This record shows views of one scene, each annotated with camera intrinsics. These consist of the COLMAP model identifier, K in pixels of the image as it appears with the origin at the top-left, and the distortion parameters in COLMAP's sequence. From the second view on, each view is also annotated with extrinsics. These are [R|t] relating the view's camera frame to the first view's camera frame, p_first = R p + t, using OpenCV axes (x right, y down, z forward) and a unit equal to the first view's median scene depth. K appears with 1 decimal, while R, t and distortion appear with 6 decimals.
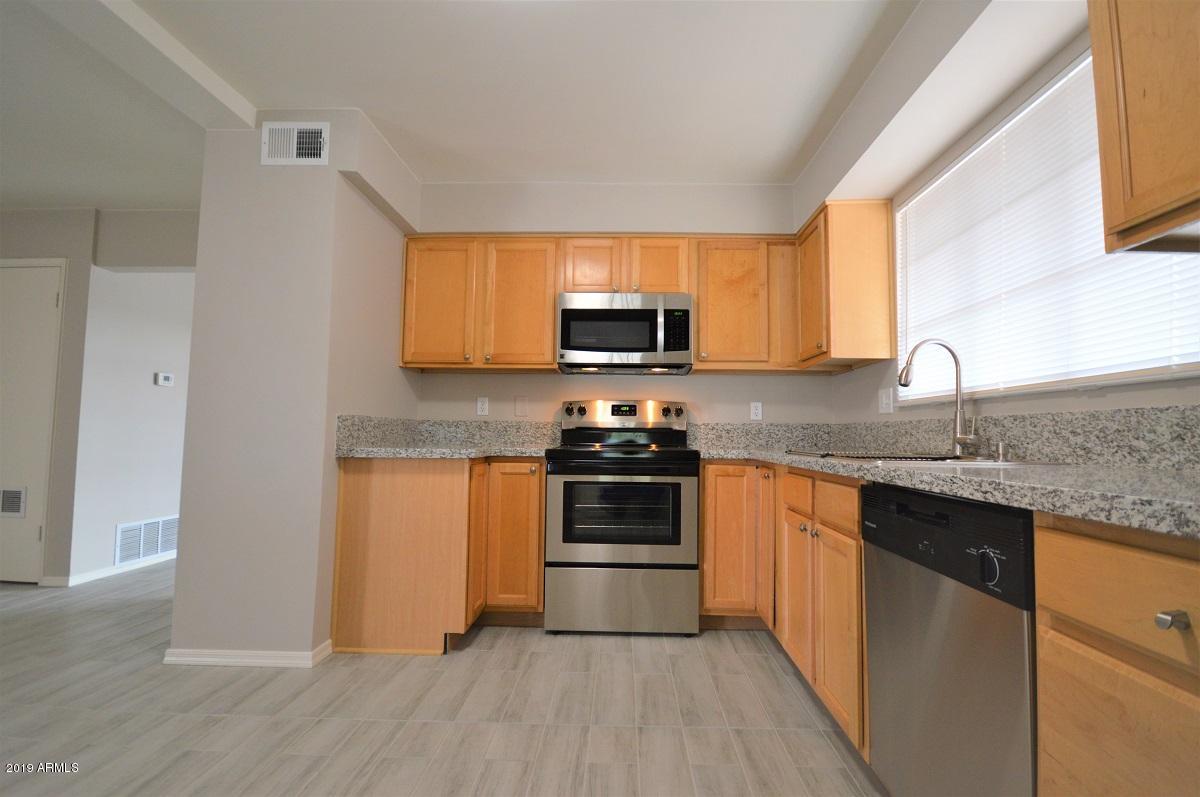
lens RADIAL K [[531.1, 0, 613.6], [0, 531.1, 400.0], [0, 0, 1]] dist [0.001269, -0.006620]
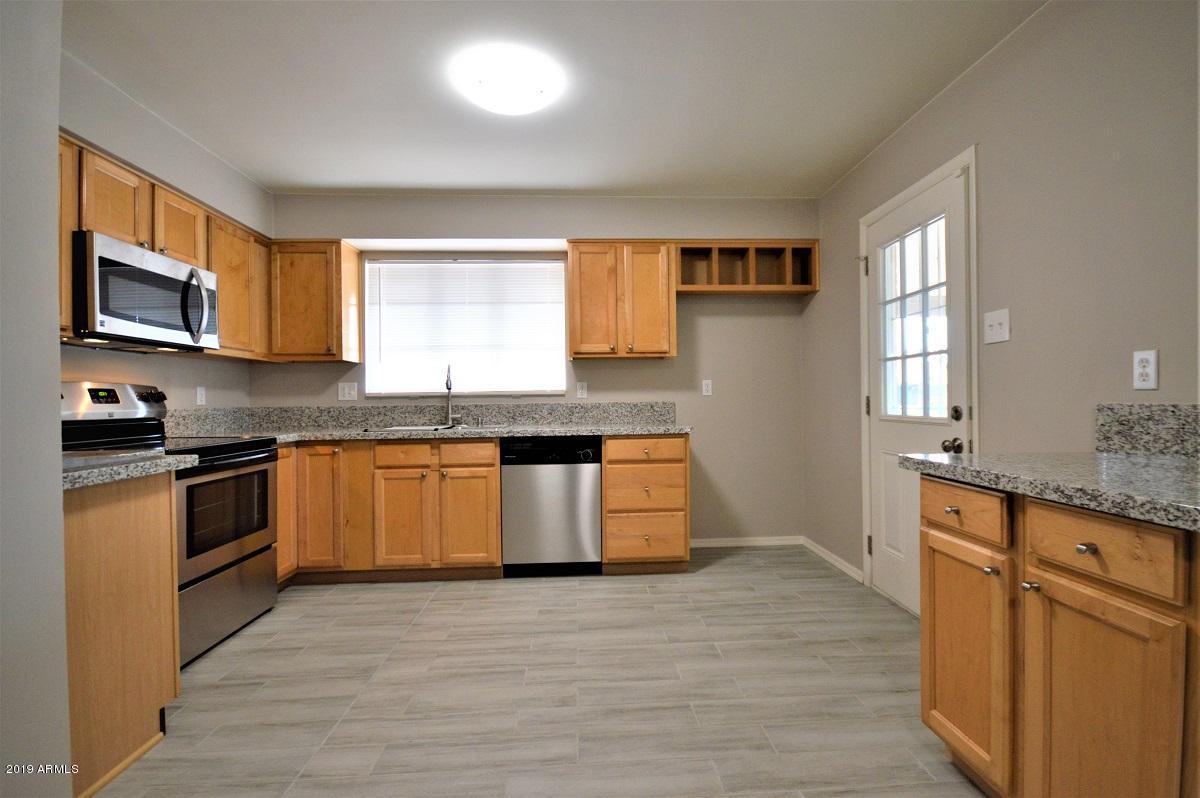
lens RADIAL K [[550.1, 0, 613.6], [0, 550.1, 399.5], [0, 0, 1]] dist [-0.003103, -0.000355]
pose [[-0.080768, -0.009397, 0.996689, -1.026795], [-0.052113, 0.998628, 0.005192, -0.022407], [-0.995370, -0.051521, -0.081146, 0.422446]]
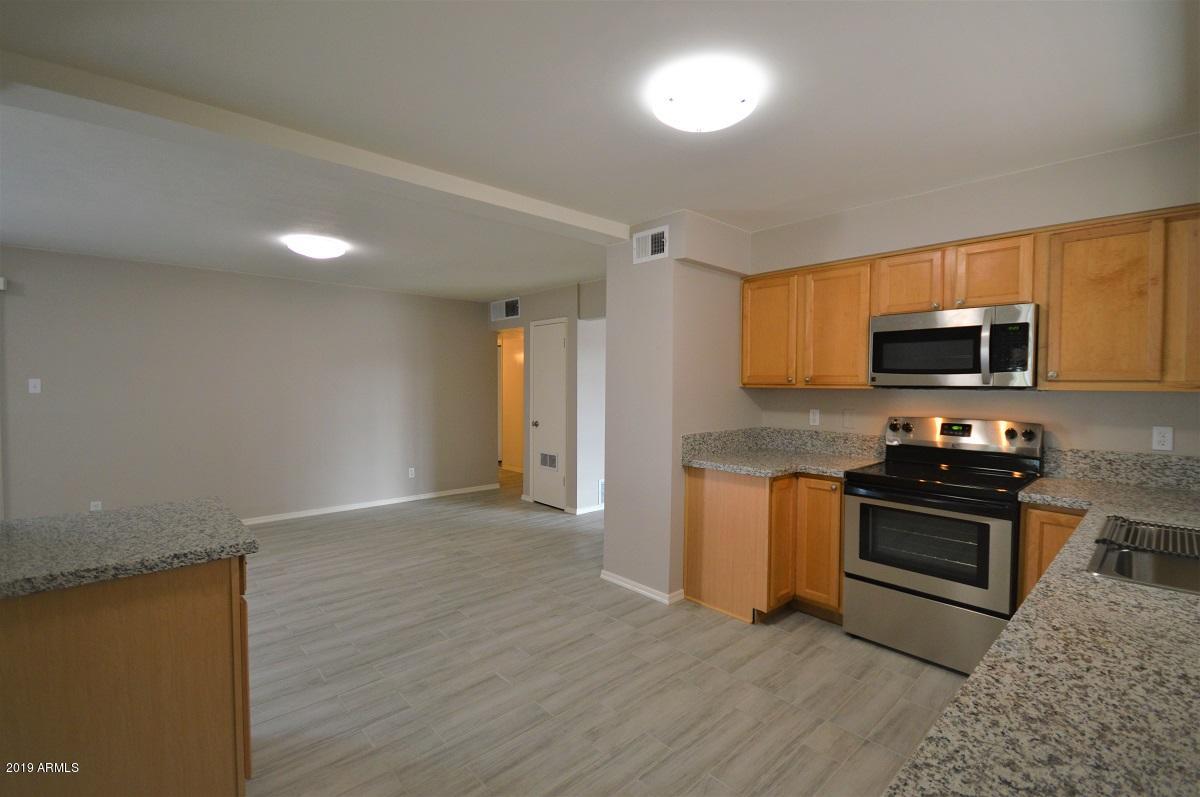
lens RADIAL K [[531.1, 0, 613.6], [0, 531.1, 400.0], [0, 0, 1]] dist [0.001269, -0.006620]
pose [[0.700407, 0.015276, -0.713580, 0.329943], [0.047792, 0.996523, 0.068242, -0.157162], [0.712142, -0.081900, 0.697242, -0.094255]]
